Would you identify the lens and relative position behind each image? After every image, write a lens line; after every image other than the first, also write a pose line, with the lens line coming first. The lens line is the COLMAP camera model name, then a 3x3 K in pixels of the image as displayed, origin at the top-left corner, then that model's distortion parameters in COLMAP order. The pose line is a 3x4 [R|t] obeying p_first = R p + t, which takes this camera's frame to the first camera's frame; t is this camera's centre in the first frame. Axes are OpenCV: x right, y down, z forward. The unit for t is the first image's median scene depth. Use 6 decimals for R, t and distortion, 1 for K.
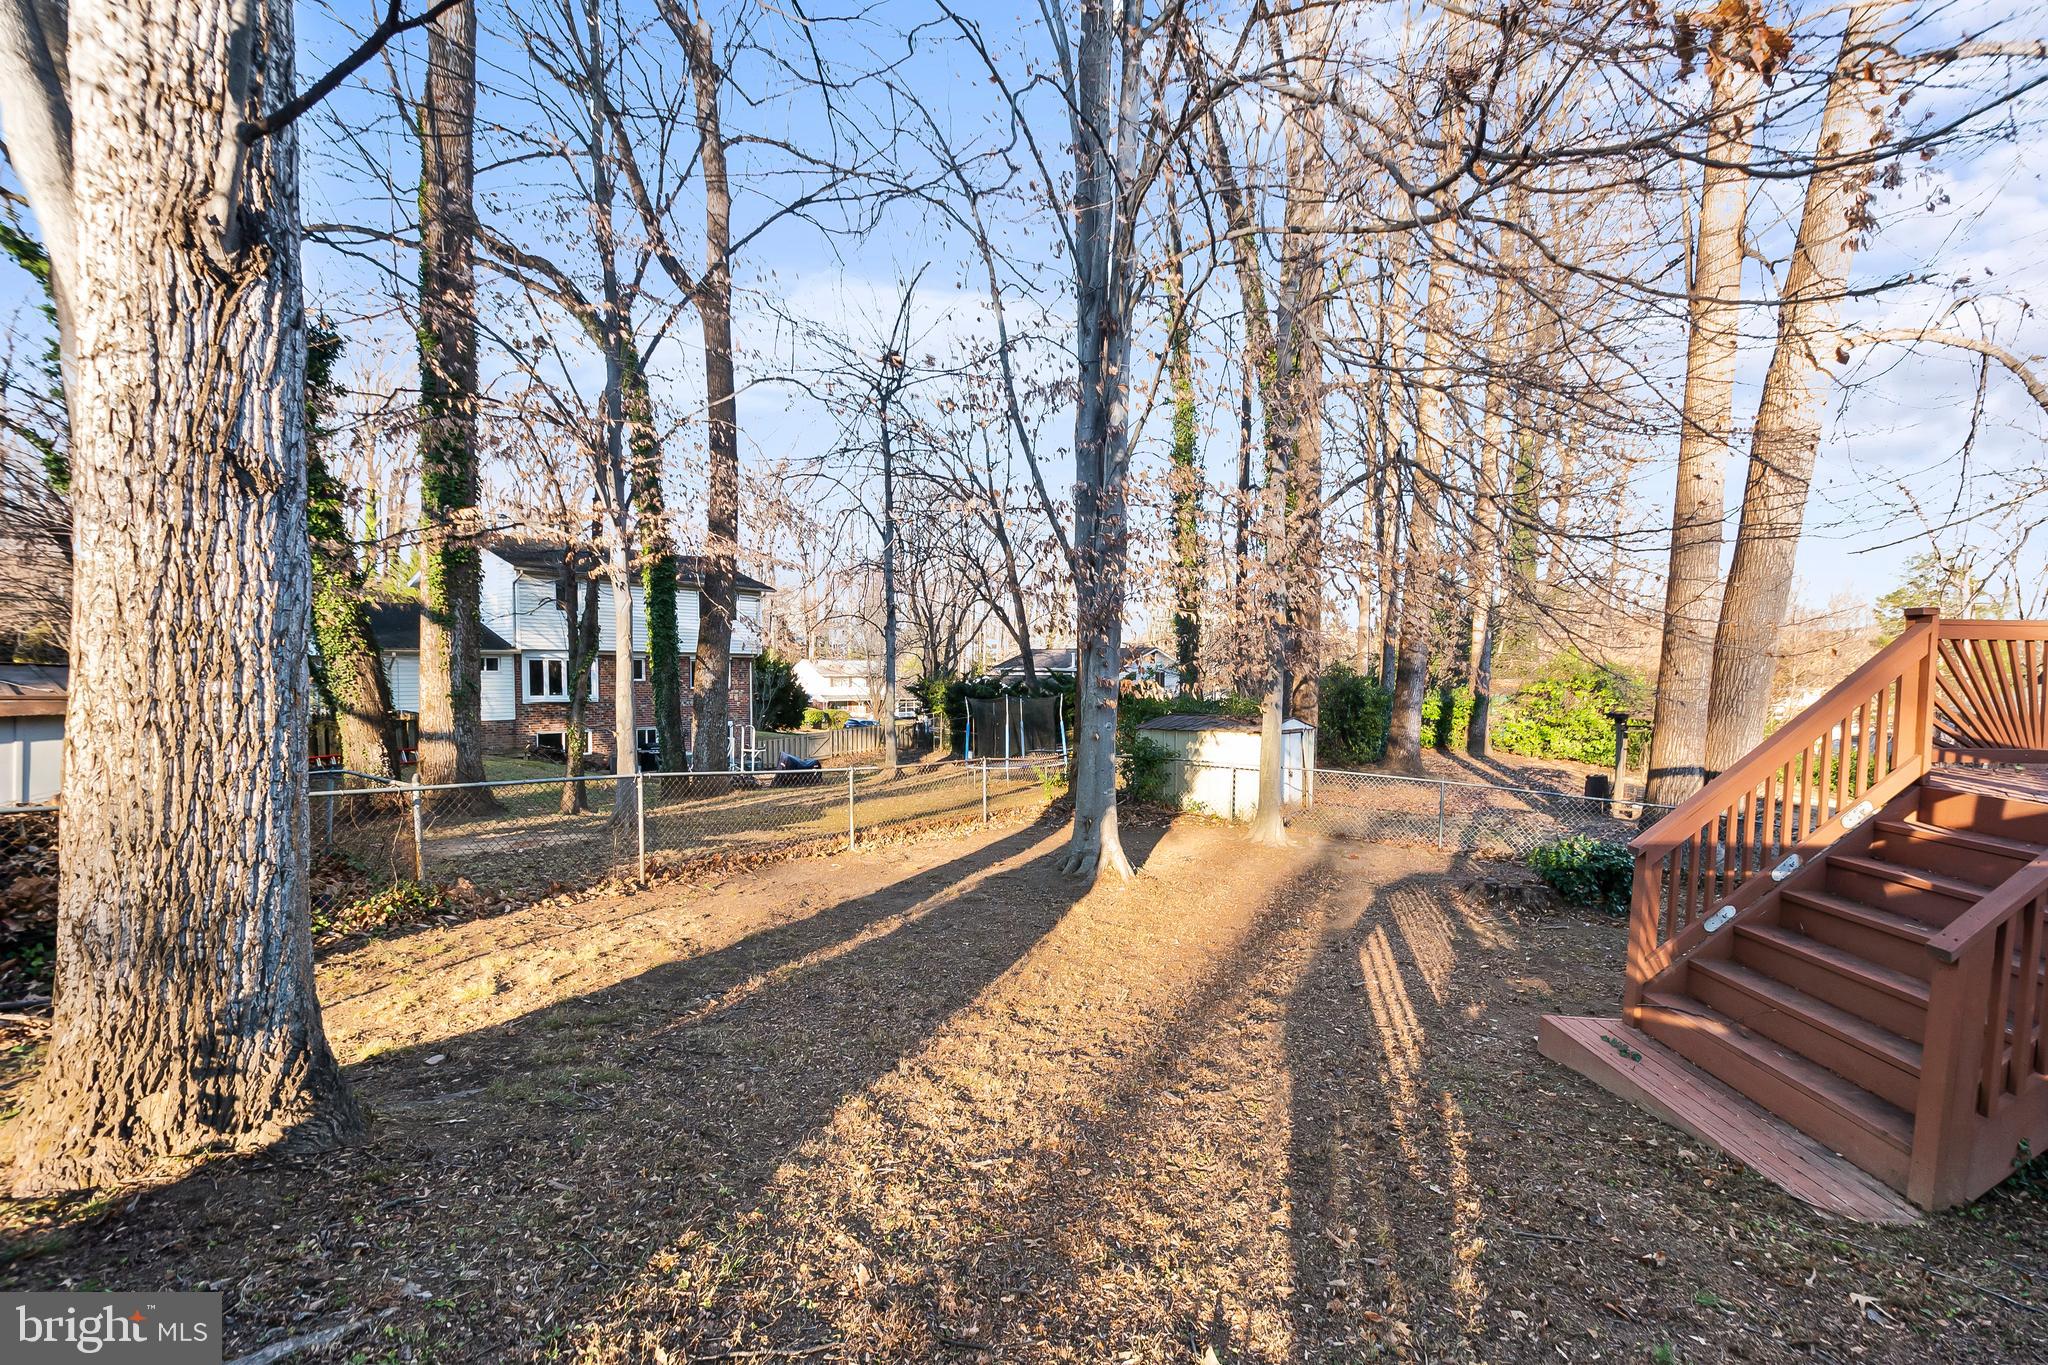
lens RADIAL K [[885.3, 0, 1042.7], [0, 885.3, 711.0], [0, 0, 1]] dist [0.003592, 0.000537]
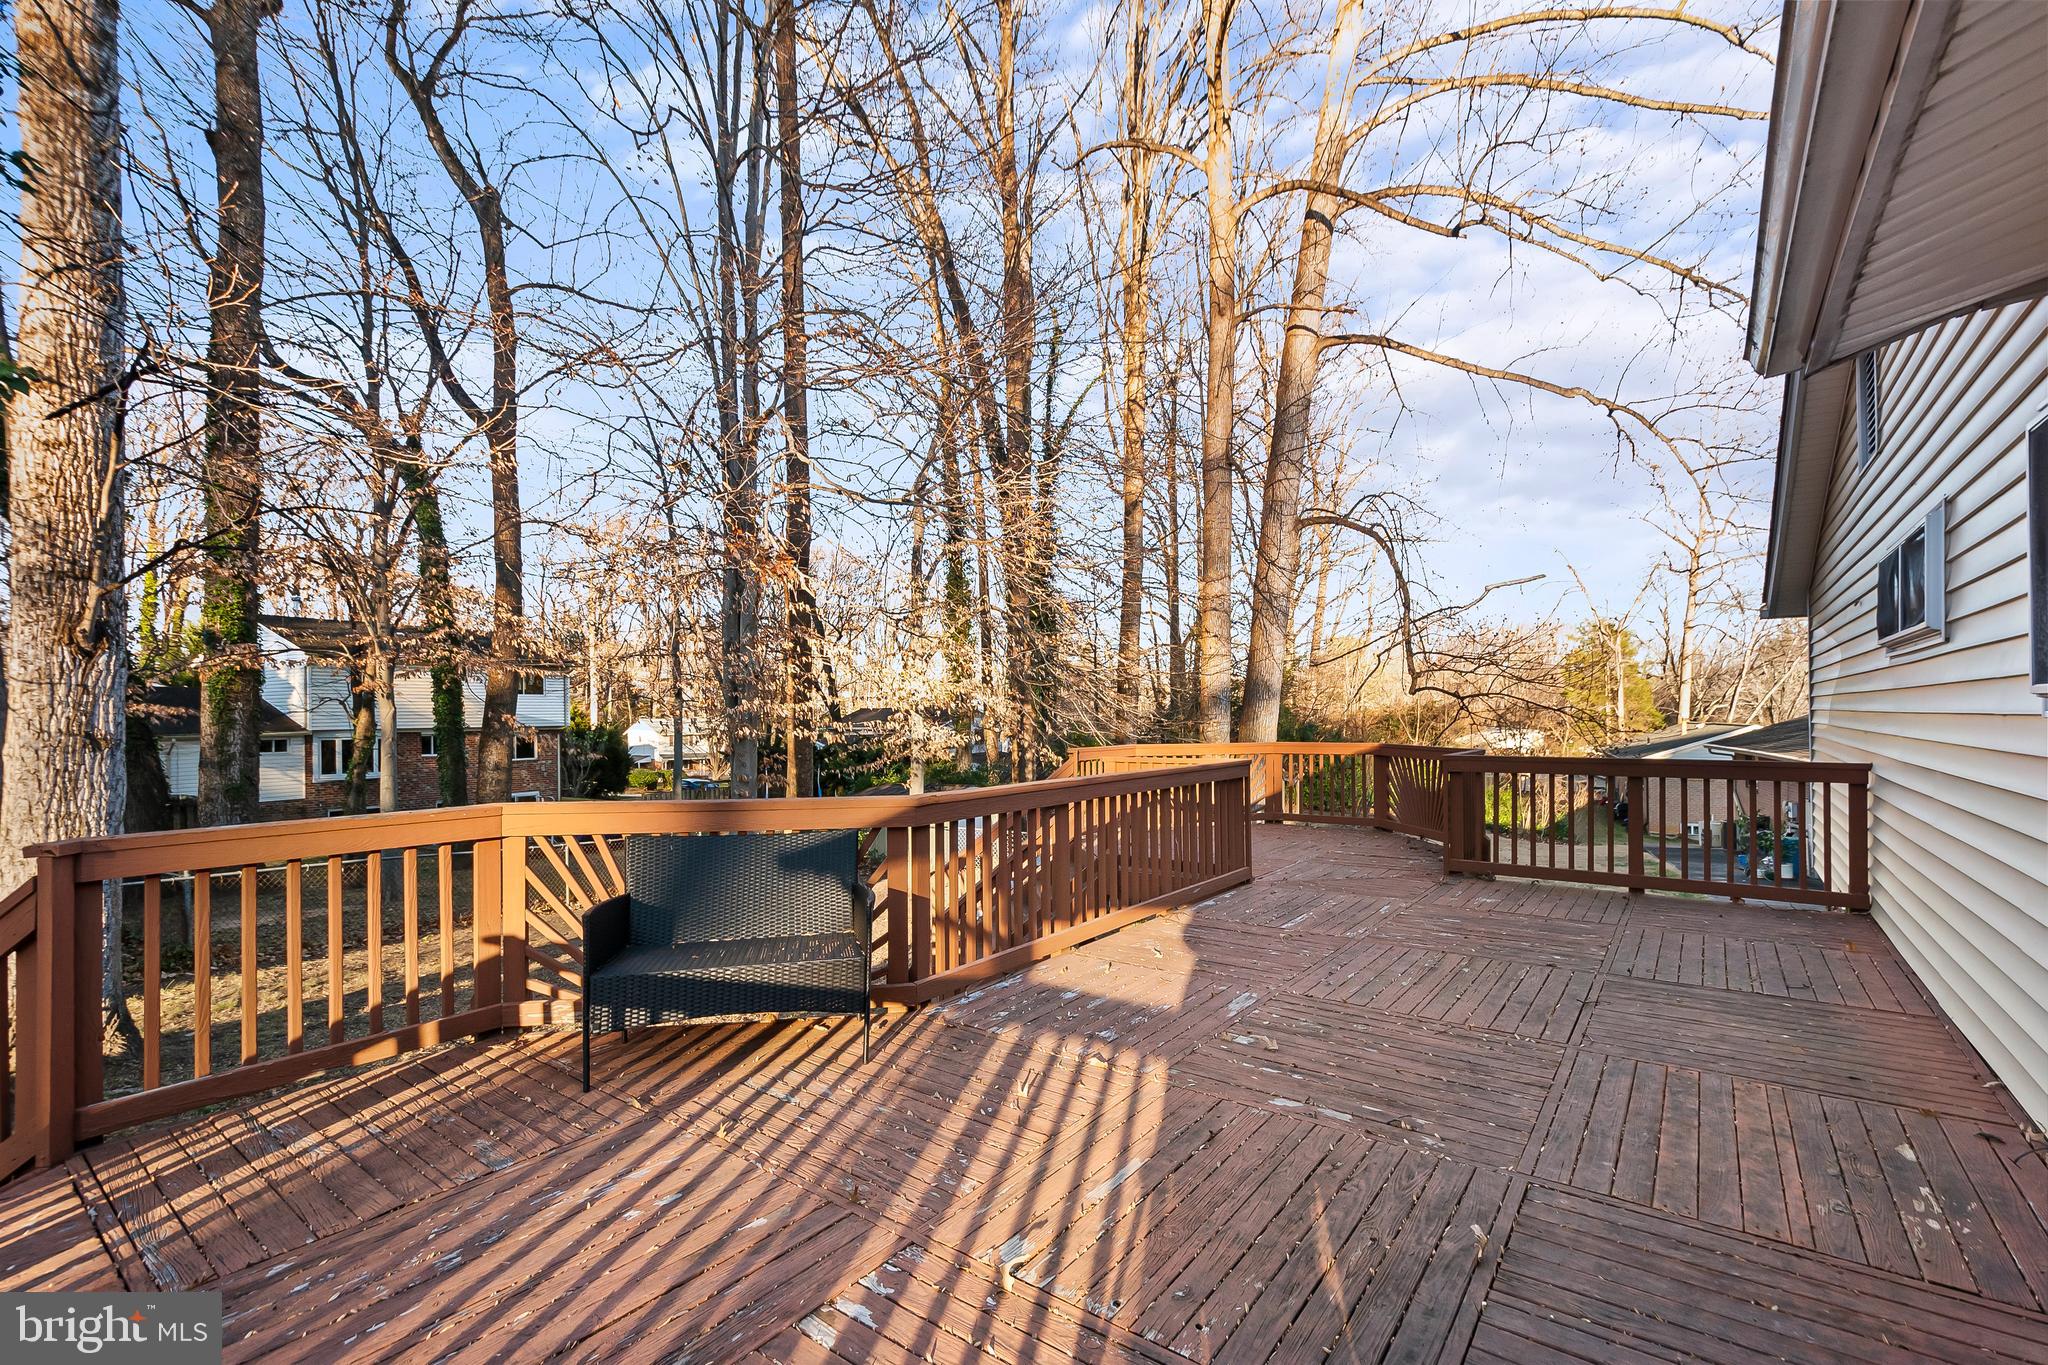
lens RADIAL K [[885.3, 0, 1042.7], [0, 885.3, 711.0], [0, 0, 1]] dist [0.003592, 0.000537]
pose [[0.989532, -0.019061, 0.143046, 1.083133], [0.026487, 0.998388, -0.050194, -0.172585], [-0.141859, 0.053457, 0.988442, -1.479841]]
